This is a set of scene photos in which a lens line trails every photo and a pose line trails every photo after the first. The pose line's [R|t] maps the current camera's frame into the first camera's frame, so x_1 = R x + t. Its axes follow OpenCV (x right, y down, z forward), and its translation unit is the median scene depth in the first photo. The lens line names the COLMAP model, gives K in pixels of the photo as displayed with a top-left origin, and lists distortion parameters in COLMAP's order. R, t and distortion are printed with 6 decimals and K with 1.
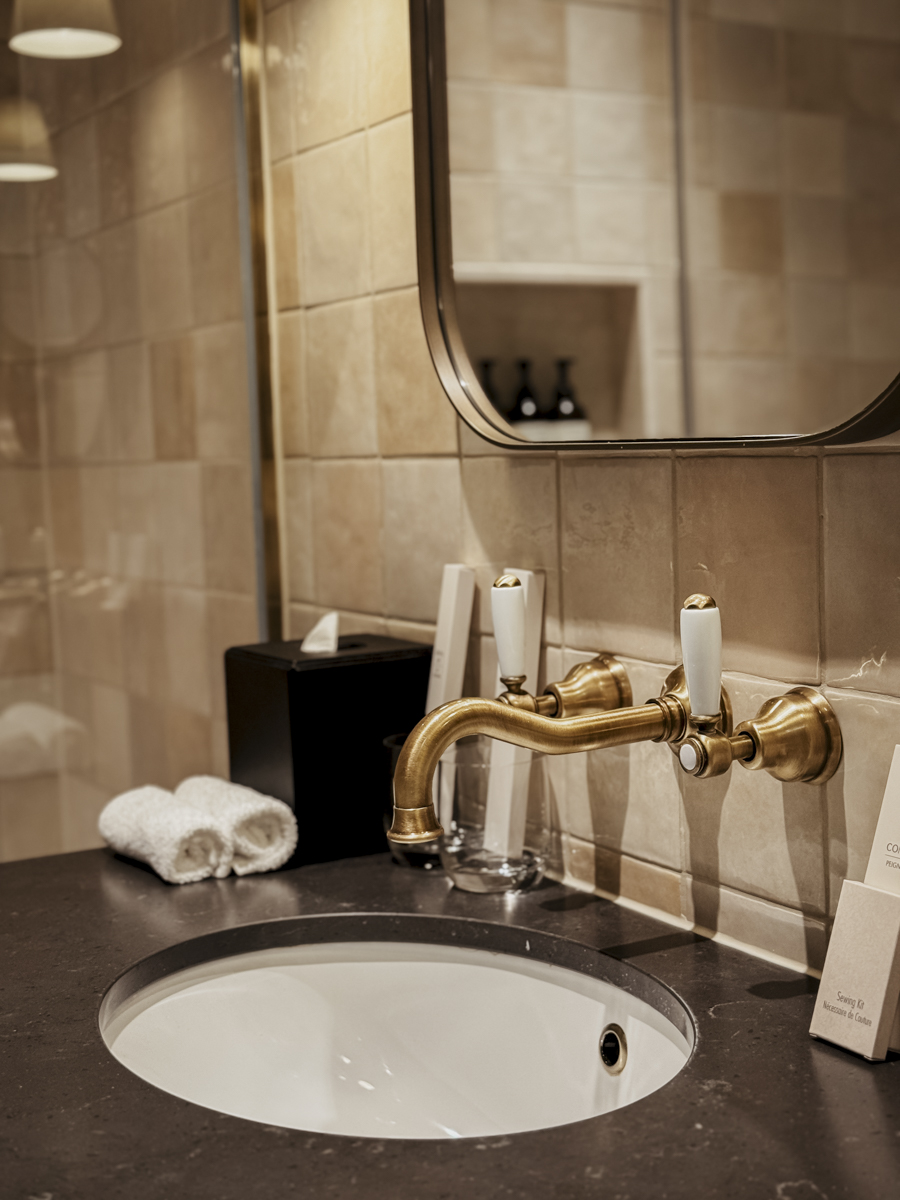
lens RADIAL K [[1720.2, 0, 450.0], [0, 1720.2, 600.0], [0, 0, 1]] dist [0.006591, 0.099820]
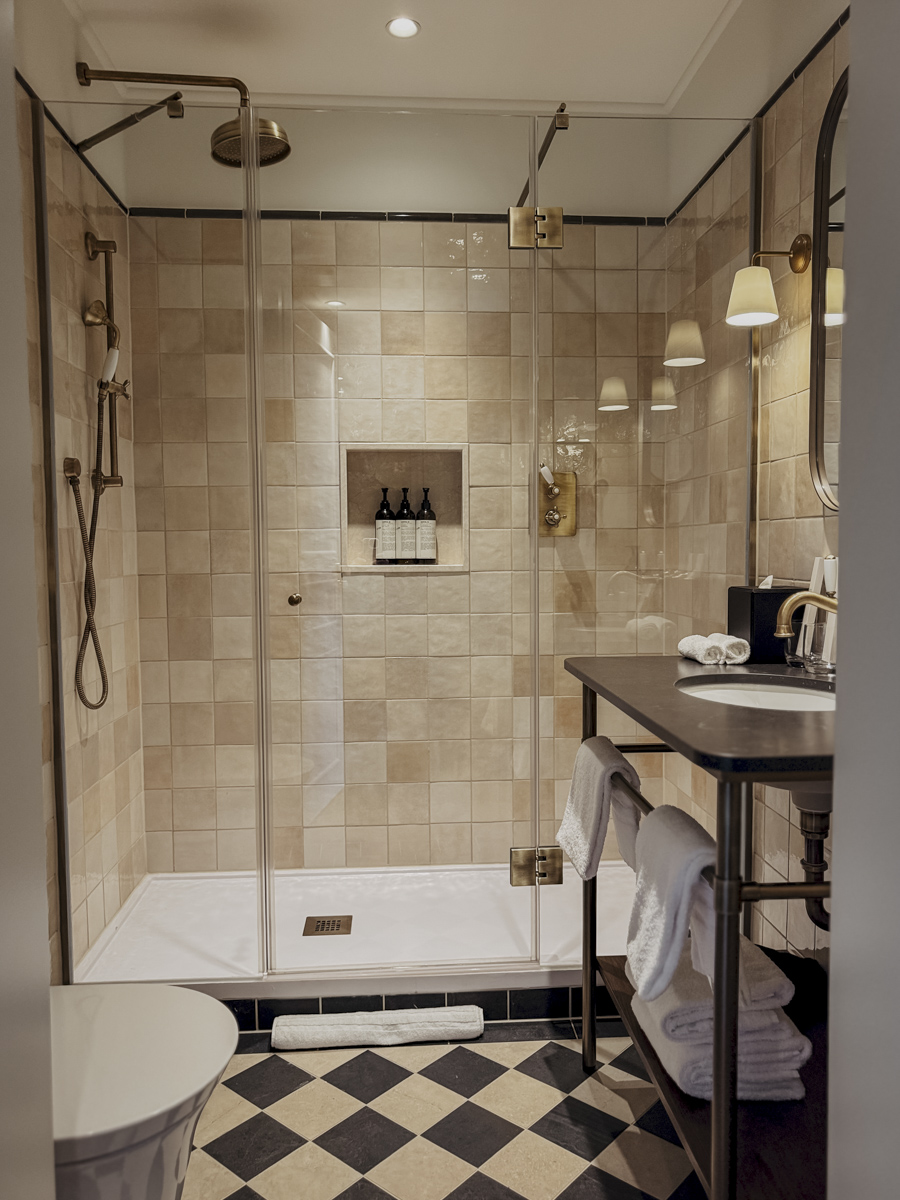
lens RADIAL K [[930.5, 0, 450.0], [0, 930.5, 600.0], [0, 0, 1]] dist [0.007140, 0.001120]
pose [[0.899494, 0.055058, -0.433451, 0.105382], [-0.066249, 0.997745, -0.010744, 0.089204], [0.431882, 0.038379, 0.901113, -0.484729]]
